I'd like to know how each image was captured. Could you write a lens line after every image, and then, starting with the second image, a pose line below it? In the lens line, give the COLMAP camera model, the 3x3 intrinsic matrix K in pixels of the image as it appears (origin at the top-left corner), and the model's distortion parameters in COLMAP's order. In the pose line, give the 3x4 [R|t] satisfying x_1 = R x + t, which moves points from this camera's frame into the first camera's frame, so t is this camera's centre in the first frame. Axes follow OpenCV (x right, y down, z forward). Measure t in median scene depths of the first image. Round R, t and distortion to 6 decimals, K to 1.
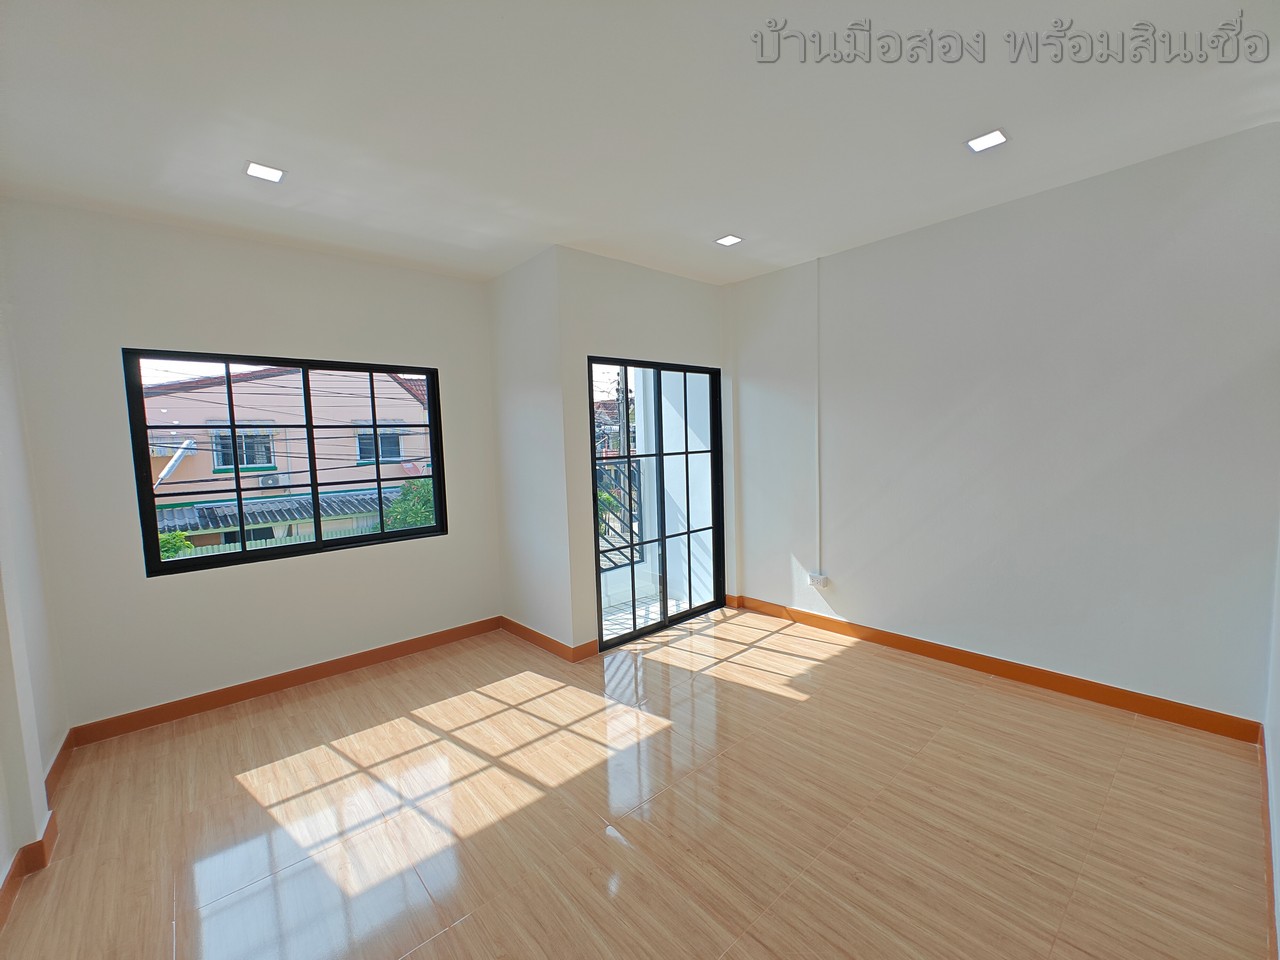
lens RADIAL K [[528.4, 0, 641.6], [0, 528.4, 483.8], [0, 0, 1]] dist [-0.001146, 0.000005]
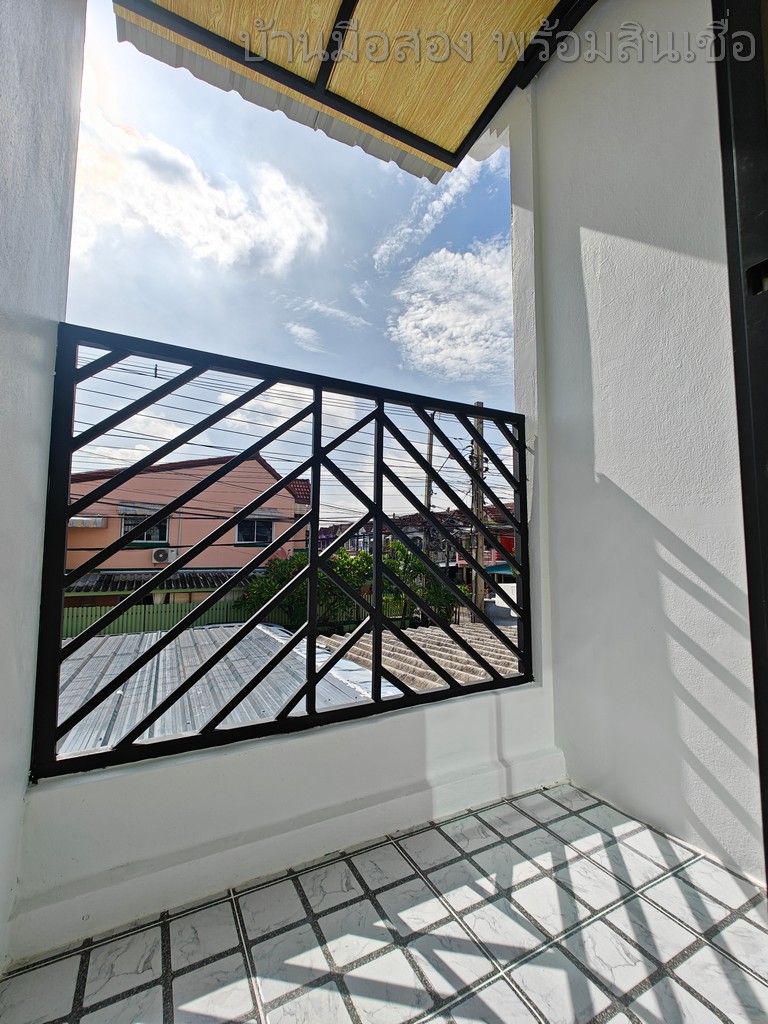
lens RADIAL K [[422.7, 0, 384.0], [0, 422.7, 514.9], [0, 0, 1]] dist [-0.001146, 0.000005]
pose [[0.969733, 0.016790, -0.243590, -0.010971], [-0.056474, 0.986005, -0.156862, 0.037282], [0.237547, 0.165871, 0.957109, 0.290197]]
